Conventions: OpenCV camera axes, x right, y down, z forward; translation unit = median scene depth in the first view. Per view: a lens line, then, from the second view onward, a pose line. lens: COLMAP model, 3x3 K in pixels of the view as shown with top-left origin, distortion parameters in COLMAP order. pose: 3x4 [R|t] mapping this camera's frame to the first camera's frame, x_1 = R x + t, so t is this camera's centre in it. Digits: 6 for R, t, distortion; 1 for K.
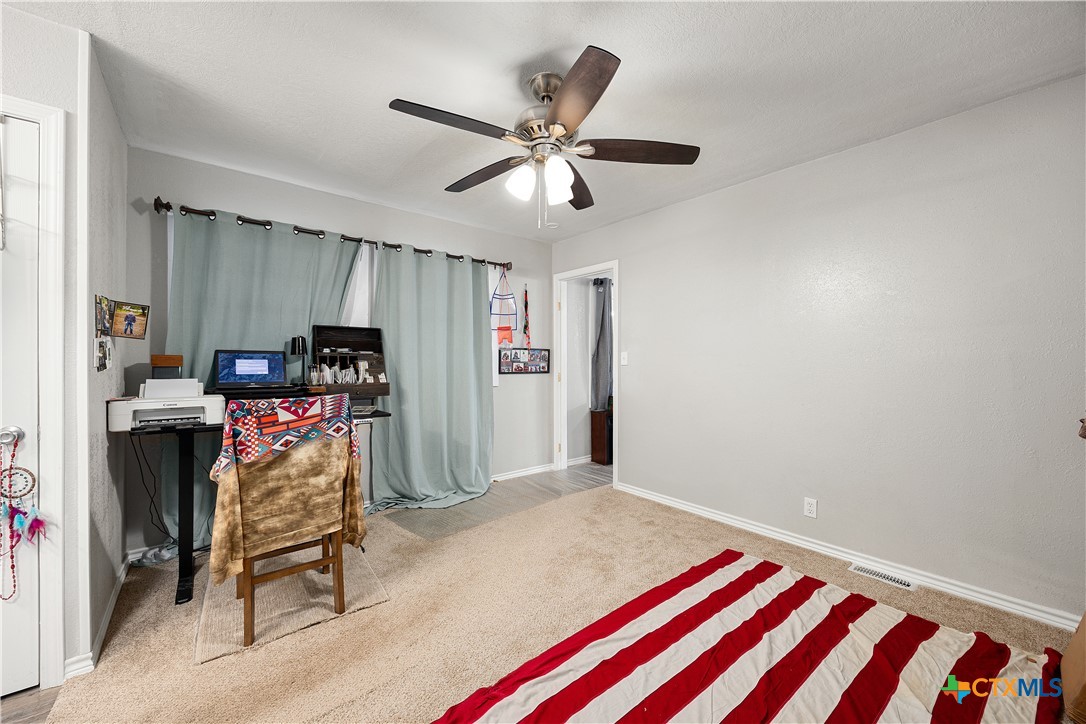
lens RADIAL K [[430.9, 0, 549.2], [0, 430.9, 362.6], [0, 0, 1]] dist [0.000373, 0.000094]
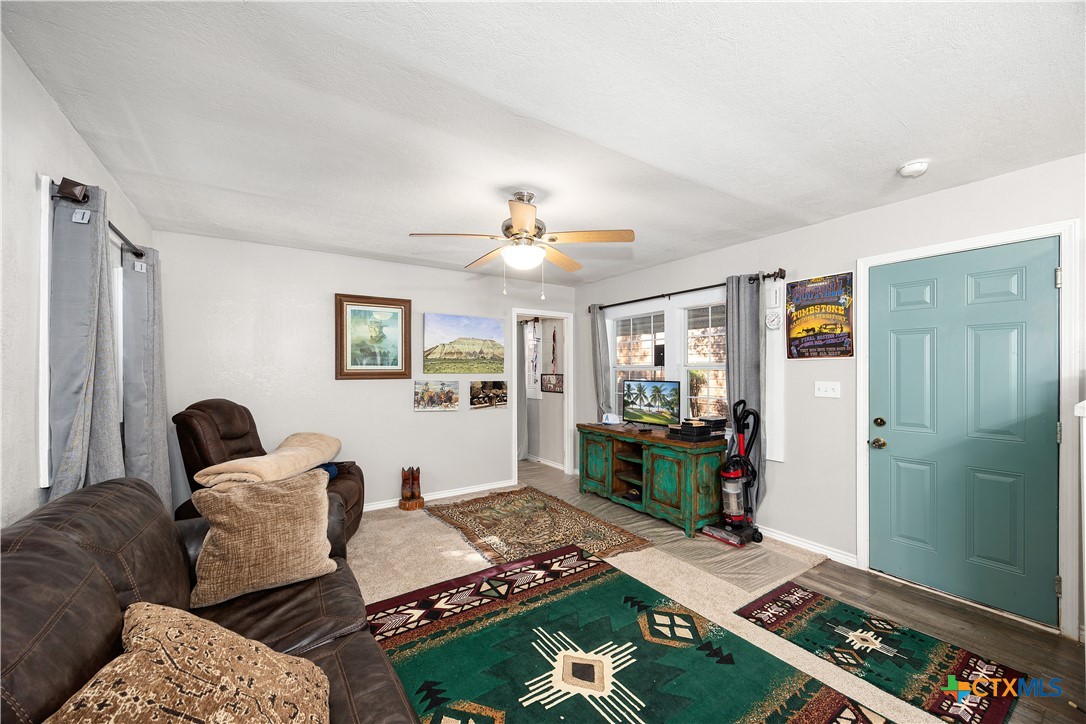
lens RADIAL K [[419.2, 0, 558.8], [0, 419.2, 372.2], [0, 0, 1]] dist [-0.000081, 0.000082]
pose [[-0.051198, 0.003872, -0.998681, 1.266167], [0.001048, 0.999992, 0.003823, -0.043614], [0.998688, -0.000850, -0.051202, 1.089152]]
